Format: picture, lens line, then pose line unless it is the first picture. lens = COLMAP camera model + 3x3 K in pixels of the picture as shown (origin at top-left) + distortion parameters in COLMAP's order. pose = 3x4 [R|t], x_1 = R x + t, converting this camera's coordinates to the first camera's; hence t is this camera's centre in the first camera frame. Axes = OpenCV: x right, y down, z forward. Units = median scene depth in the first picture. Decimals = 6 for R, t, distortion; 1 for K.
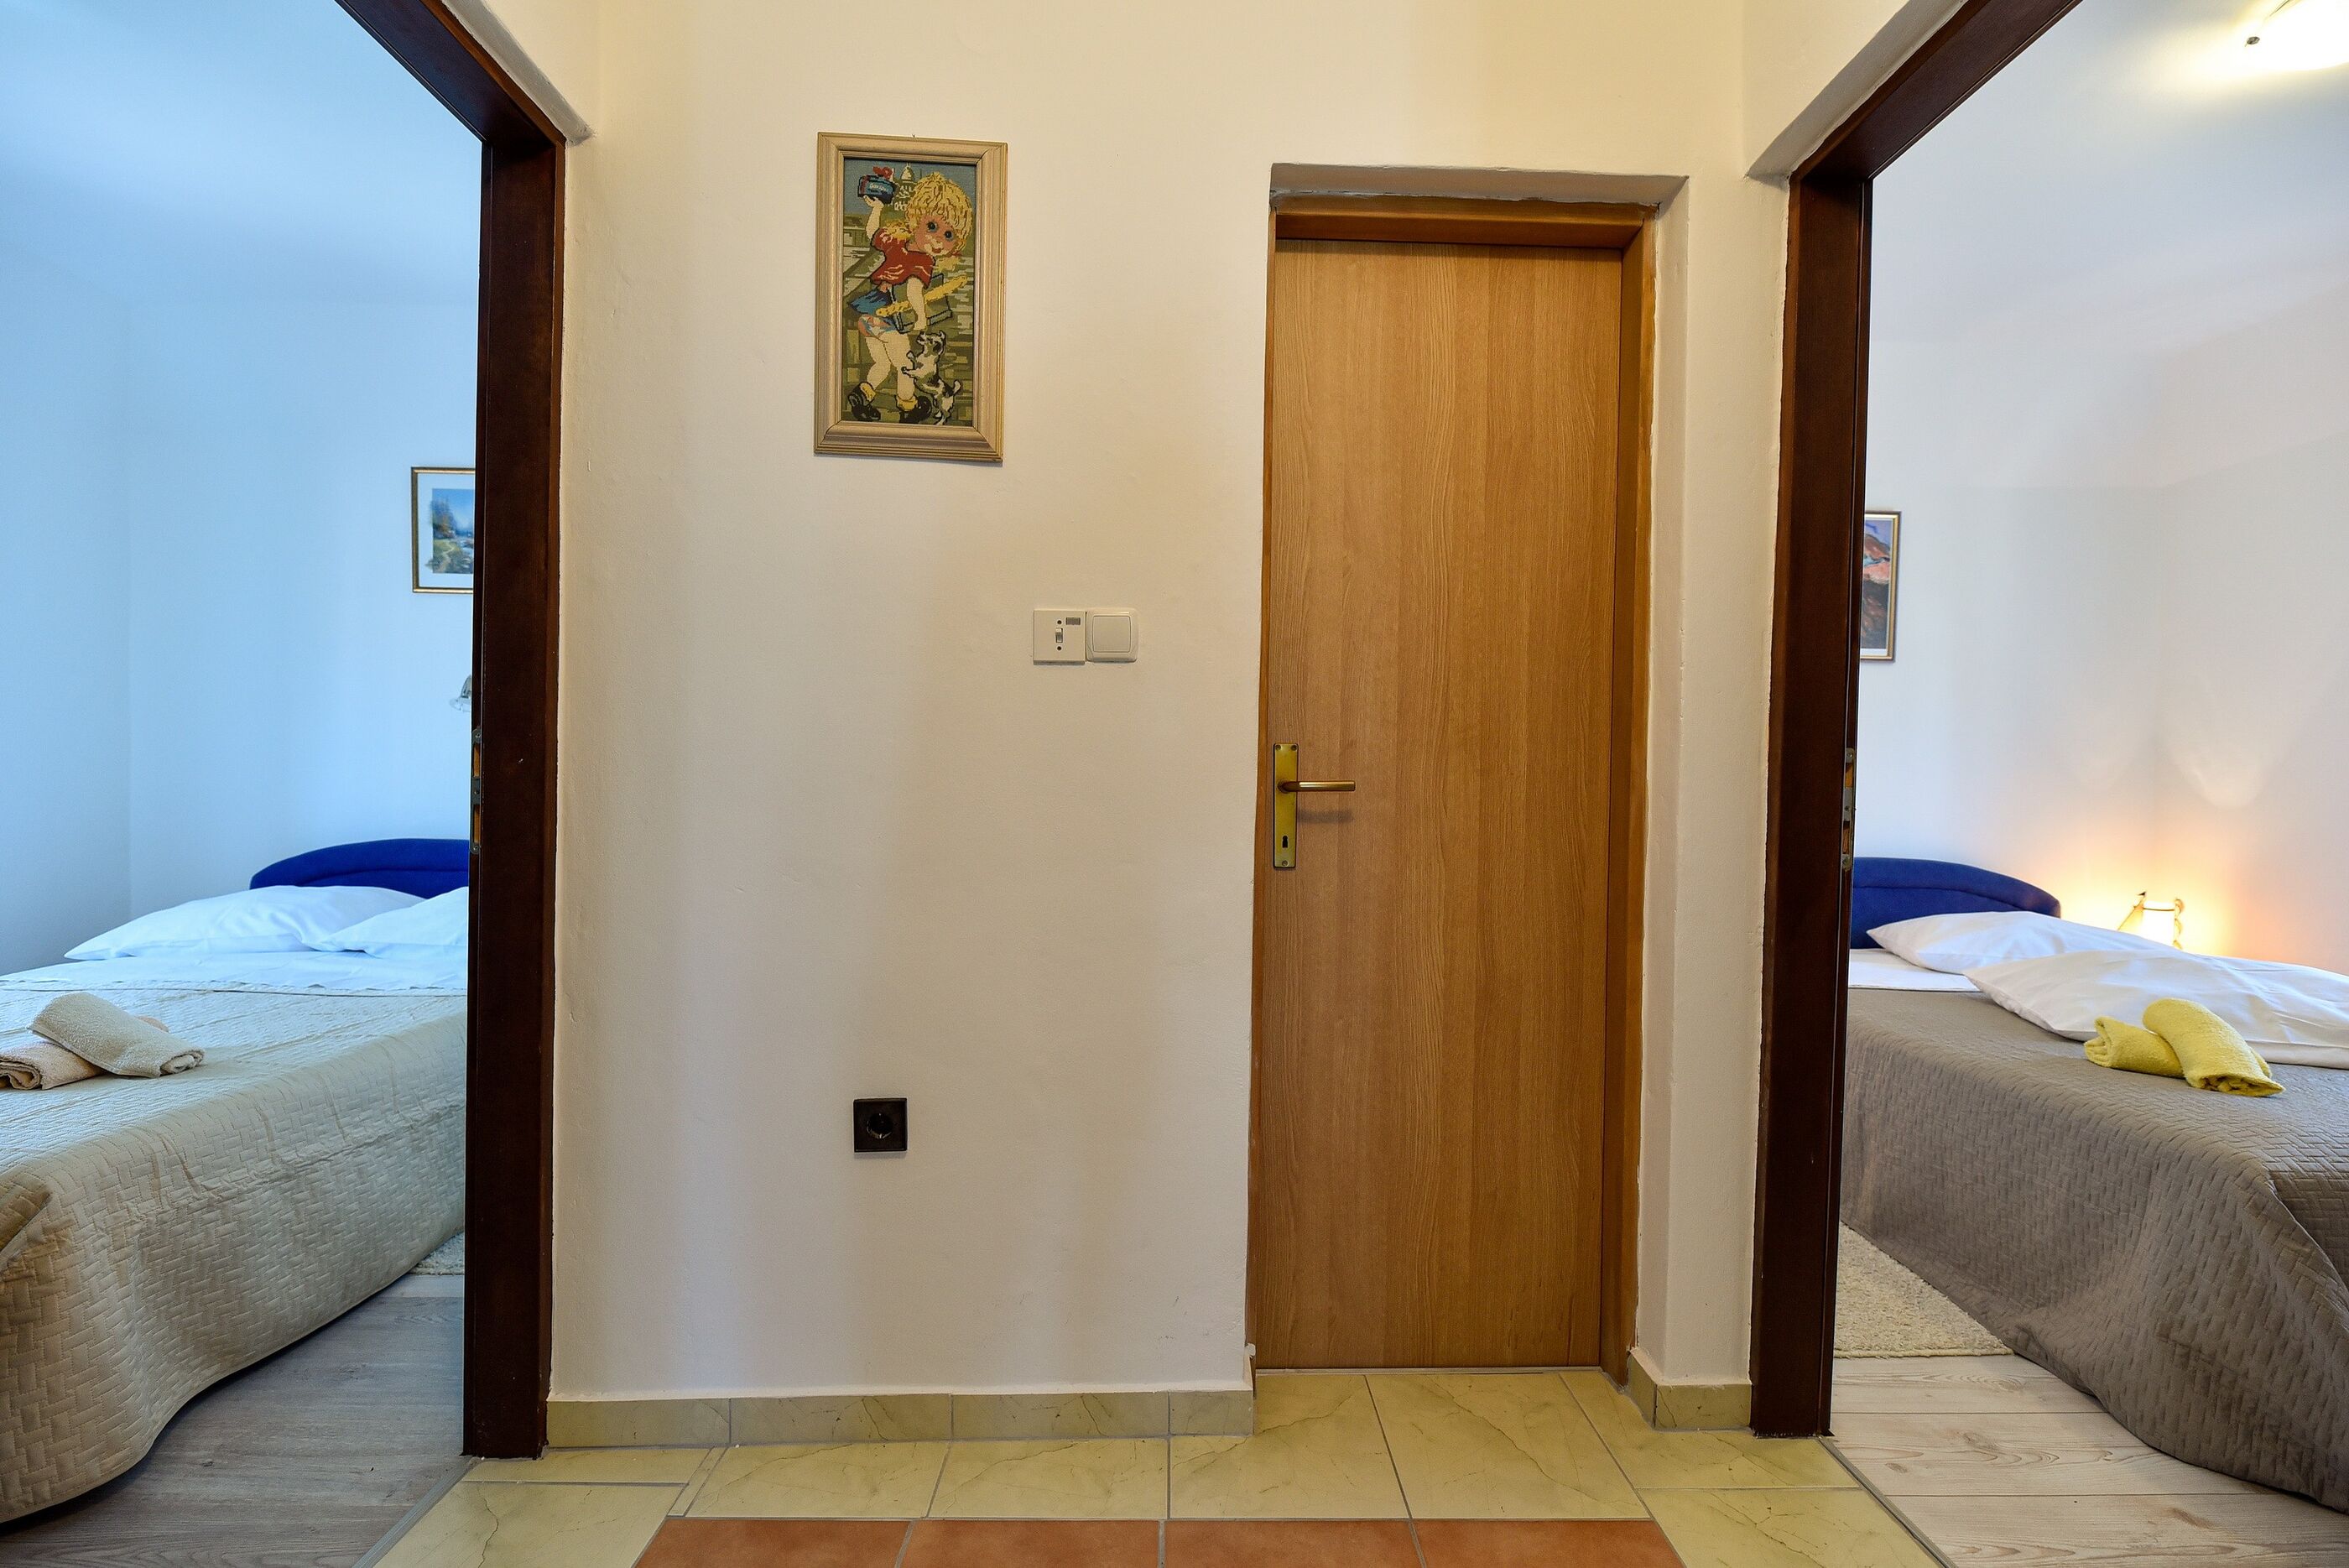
lens RADIAL K [[993.2, 0, 1170.5], [0, 993.2, 796.5], [0, 0, 1]] dist [0.001595, -0.003978]
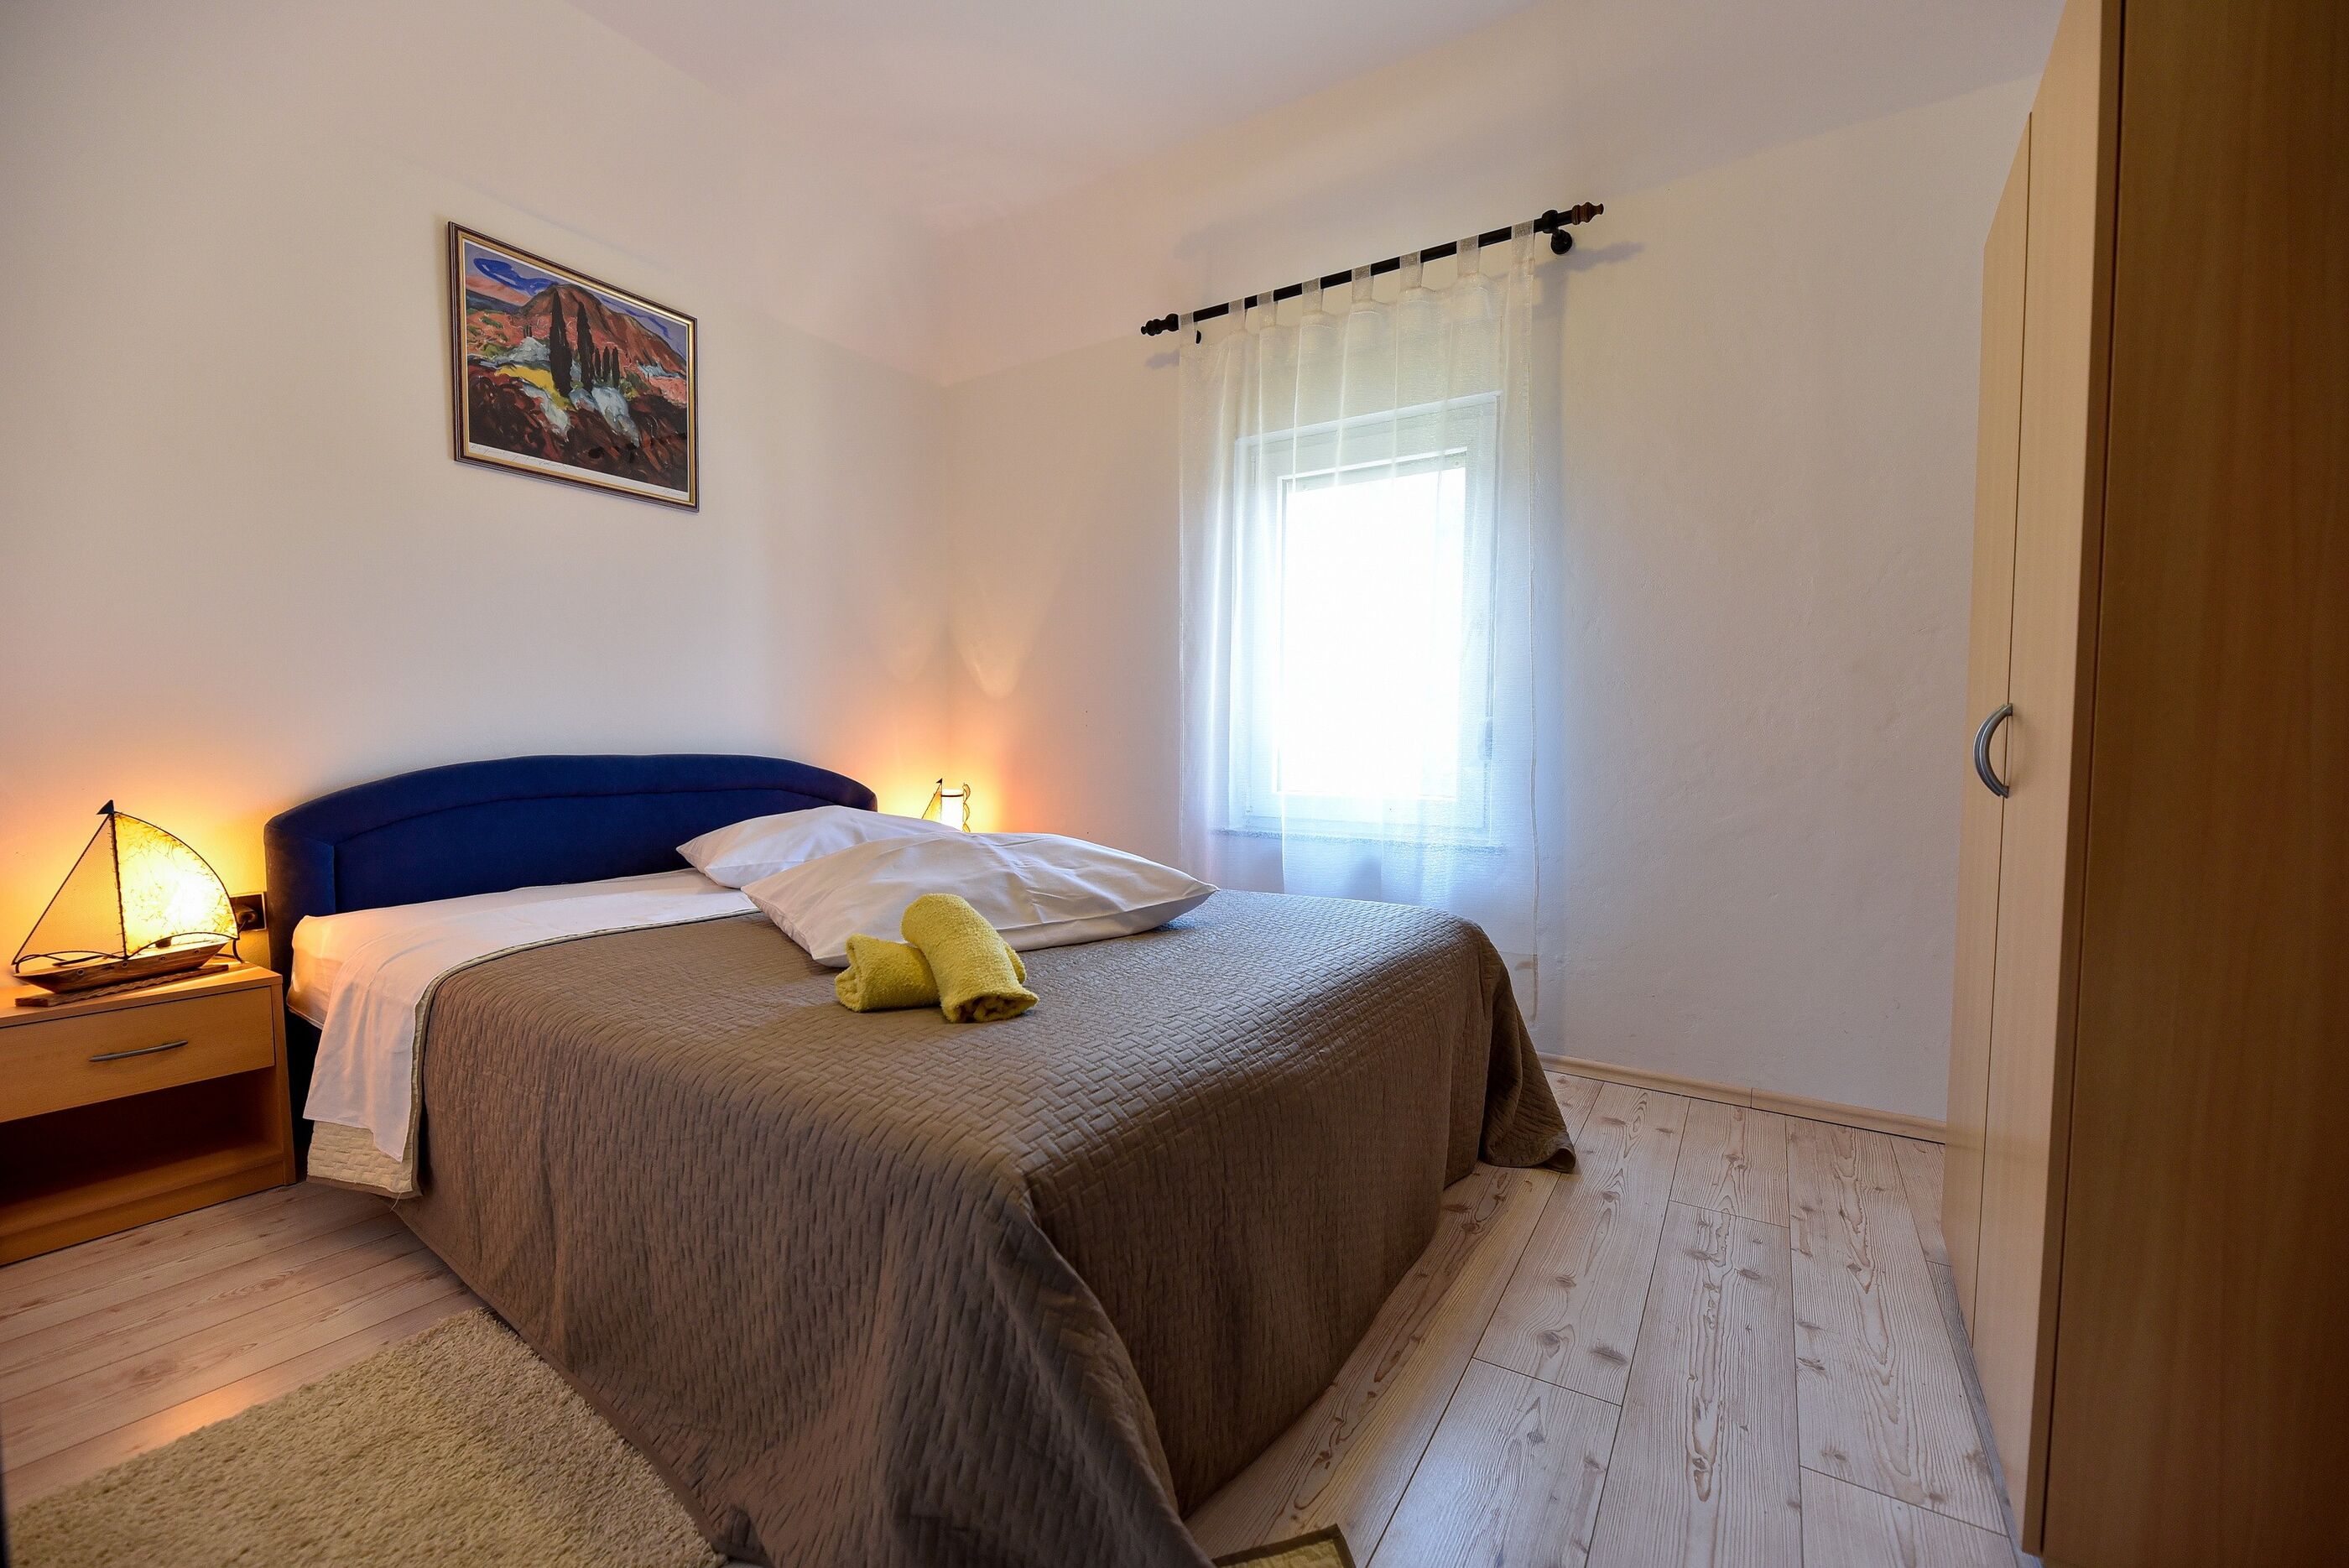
lens RADIAL K [[993.2, 0, 1170.5], [0, 993.2, 796.5], [0, 0, 1]] dist [0.001595, -0.003978]
pose [[0.557011, -0.068499, 0.827675, 0.503538], [0.014468, 0.997242, 0.072796, 0.080460], [-0.830379, -0.028573, 0.556466, 0.443222]]
